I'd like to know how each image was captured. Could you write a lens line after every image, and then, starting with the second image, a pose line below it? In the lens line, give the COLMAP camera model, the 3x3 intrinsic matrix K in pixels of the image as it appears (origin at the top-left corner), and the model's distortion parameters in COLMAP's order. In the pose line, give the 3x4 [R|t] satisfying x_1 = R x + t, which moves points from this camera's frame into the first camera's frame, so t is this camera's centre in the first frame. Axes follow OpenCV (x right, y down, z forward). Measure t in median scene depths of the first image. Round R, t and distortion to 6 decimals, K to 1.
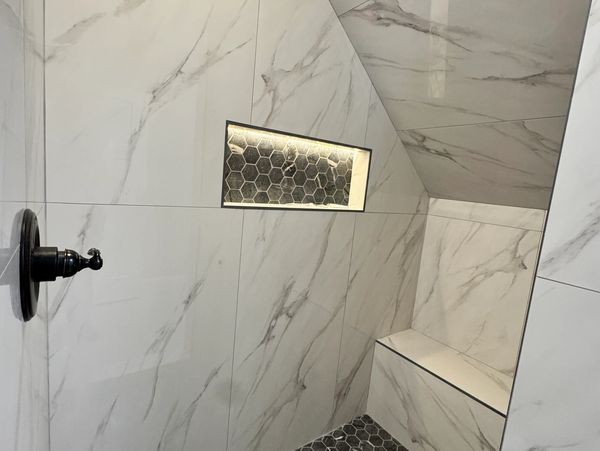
lens RADIAL K [[316.9, 0, 299.4], [0, 316.9, 224.2], [0, 0, 1]] dist [-0.006320, -0.000344]
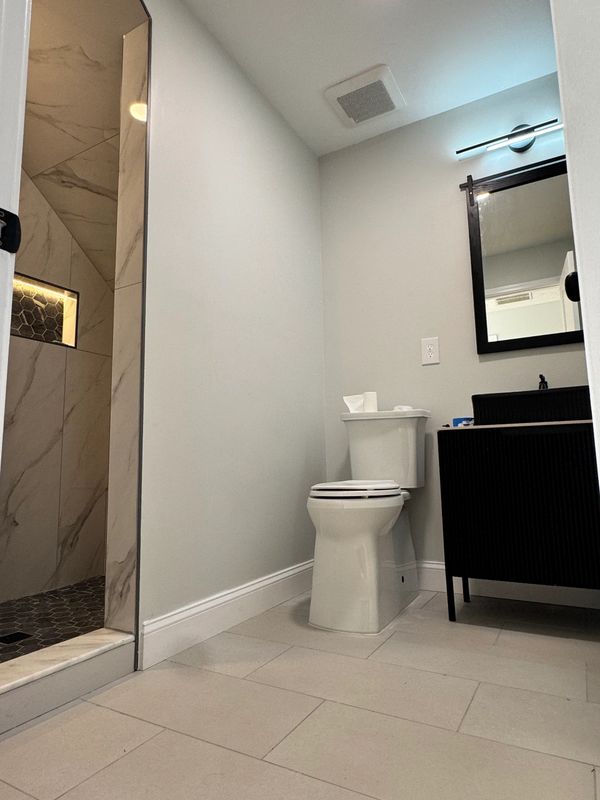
lens RADIAL K [[491.5, 0, 299.1], [0, 491.5, 401.2], [0, 0, 1]] dist [-0.005013, -0.000620]
pose [[0.903592, -0.054148, 0.424959, 0.177911], [0.152543, 0.967629, -0.201058, 0.594228], [-0.400315, 0.246499, 0.882602, -0.721816]]
